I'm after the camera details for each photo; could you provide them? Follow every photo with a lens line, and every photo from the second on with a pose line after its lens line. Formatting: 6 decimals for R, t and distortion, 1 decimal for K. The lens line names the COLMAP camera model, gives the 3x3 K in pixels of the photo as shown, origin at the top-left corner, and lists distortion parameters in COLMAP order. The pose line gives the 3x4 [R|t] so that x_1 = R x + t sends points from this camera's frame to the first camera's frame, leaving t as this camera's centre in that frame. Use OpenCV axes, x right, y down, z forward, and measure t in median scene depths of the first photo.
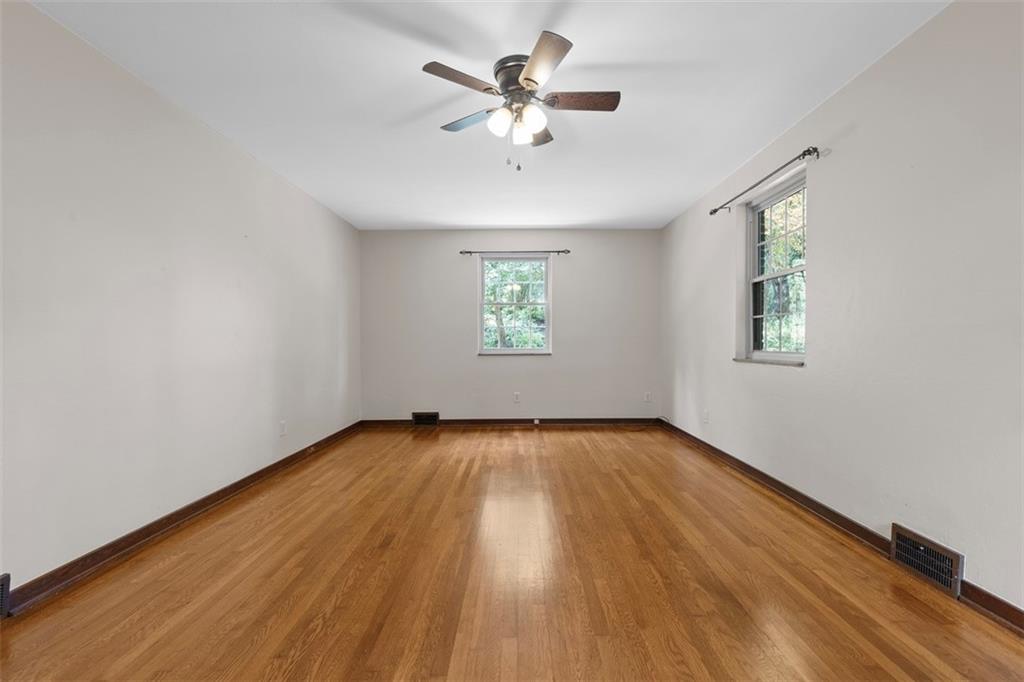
lens RADIAL K [[464.7, 0, 515.1], [0, 464.7, 342.4], [0, 0, 1]] dist [0.010752, -0.000374]
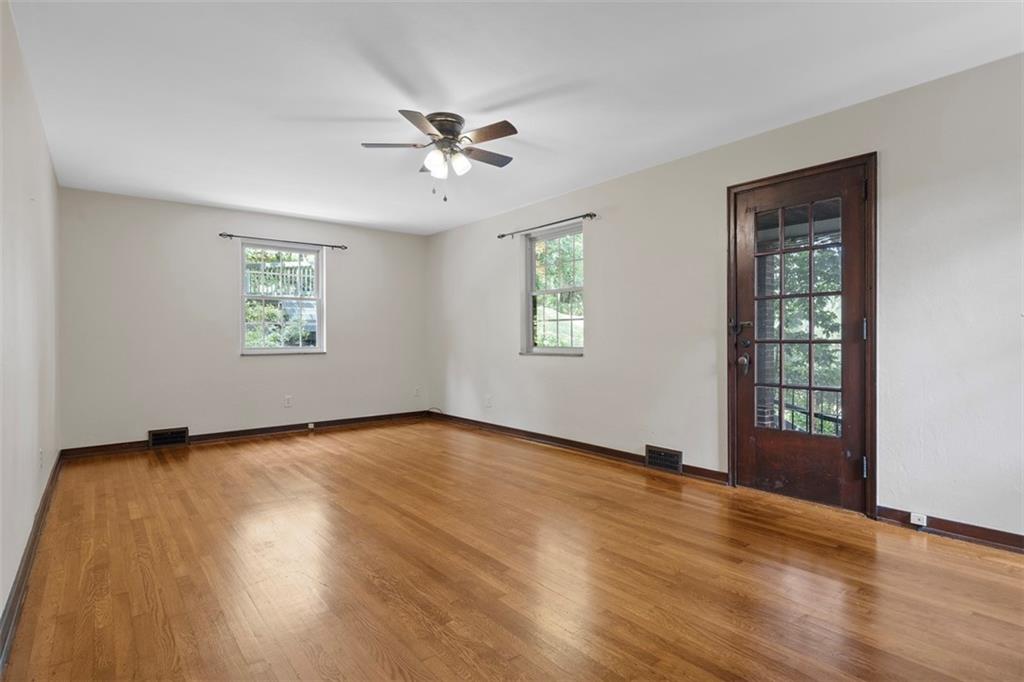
lens RADIAL K [[526.3, 0, 512.6], [0, 526.3, 322.2], [0, 0, 1]] dist [0.003430, 0.000214]
pose [[0.776120, 0.018838, 0.630304, -0.460292], [0.002346, 0.999461, -0.032759, -0.002068], [-0.630581, 0.026903, 0.775657, -0.117873]]
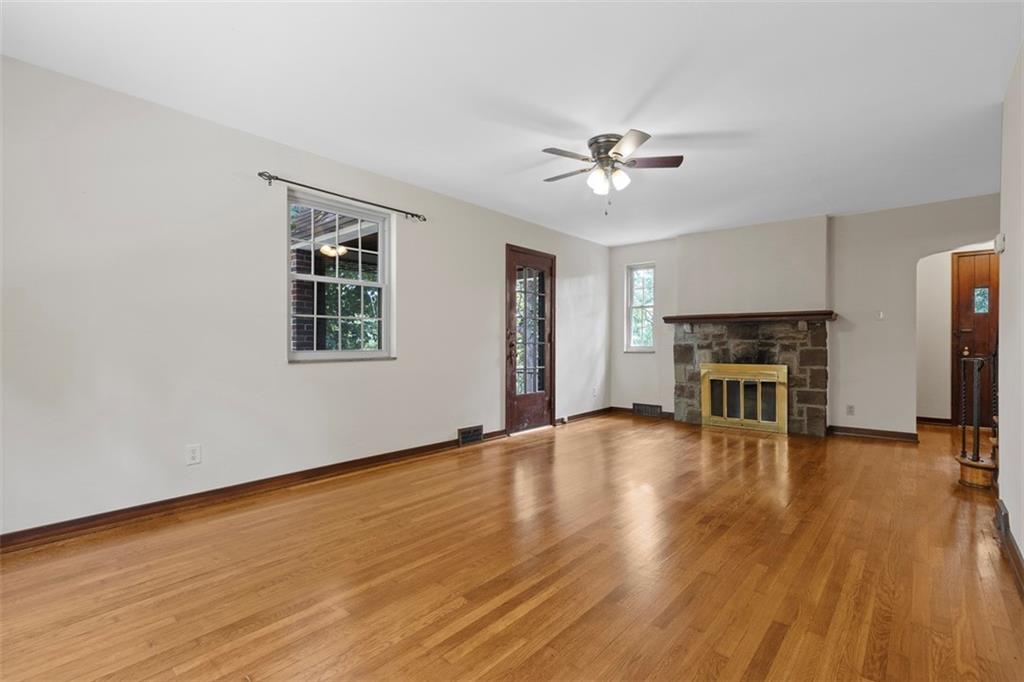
lens RADIAL K [[464.7, 0, 515.1], [0, 464.7, 342.4], [0, 0, 1]] dist [0.010752, -0.000374]
pose [[-0.761547, 0.004393, 0.648095, -0.417766], [0.001571, 0.999987, -0.004932, 0.005086], [-0.648108, -0.002738, -0.761544, 1.380464]]
